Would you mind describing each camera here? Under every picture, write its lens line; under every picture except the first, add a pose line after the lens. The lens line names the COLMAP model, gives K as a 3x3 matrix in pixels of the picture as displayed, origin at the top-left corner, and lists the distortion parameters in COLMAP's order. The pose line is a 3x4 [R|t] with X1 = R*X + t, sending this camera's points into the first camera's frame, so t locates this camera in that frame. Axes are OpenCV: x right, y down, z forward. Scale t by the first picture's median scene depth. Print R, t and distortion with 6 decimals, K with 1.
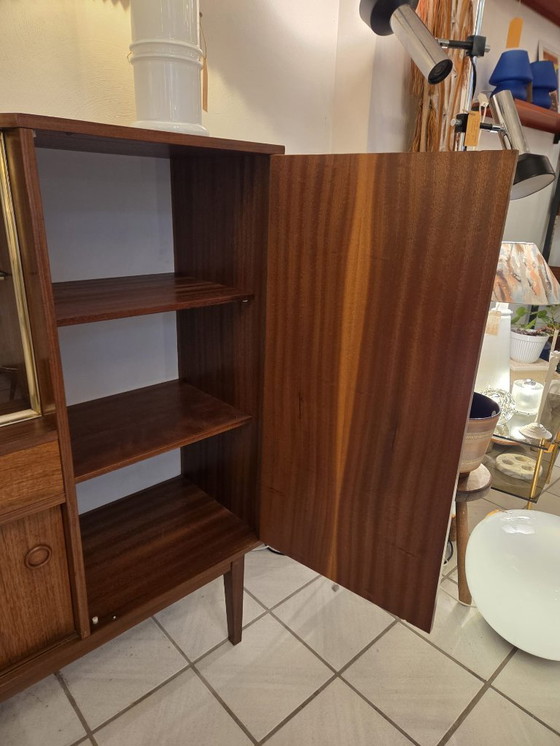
lens RADIAL K [[501.0, 0, 283.5], [0, 501.0, 371.2], [0, 0, 1]] dist [0.074608, -0.063131]
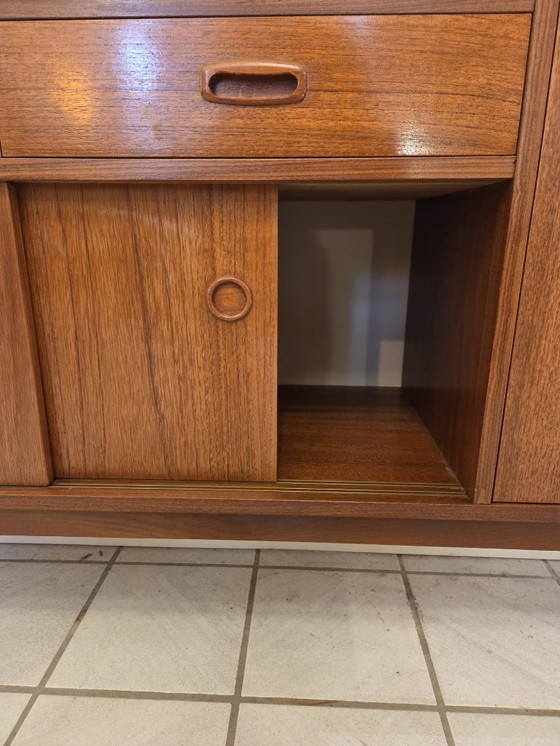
lens RADIAL K [[503.4, 0, 281.3], [0, 503.4, 374.7], [0, 0, 1]] dist [0.072560, -0.062296]
pose [[0.702416, 0.164492, -0.692499, -0.155369], [-0.215762, 0.976359, 0.013067, 0.349847], [0.678276, 0.140237, 0.721301, 0.380346]]
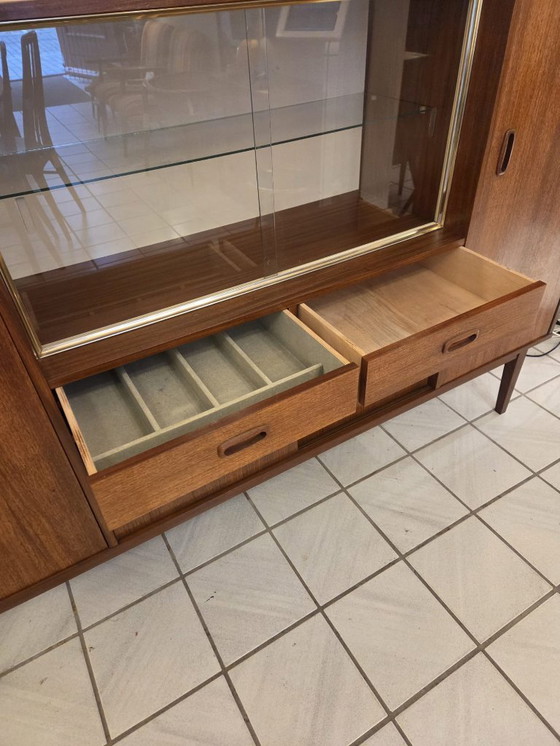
lens RADIAL K [[501.0, 0, 283.5], [0, 501.0, 371.2], [0, 0, 1]] dist [0.074608, -0.063131]
pose [[0.974267, 0.072248, -0.213504, -0.414219], [0.003552, 0.942197, 0.335041, -0.002621], [0.225369, -0.327178, 0.917695, -0.315235]]
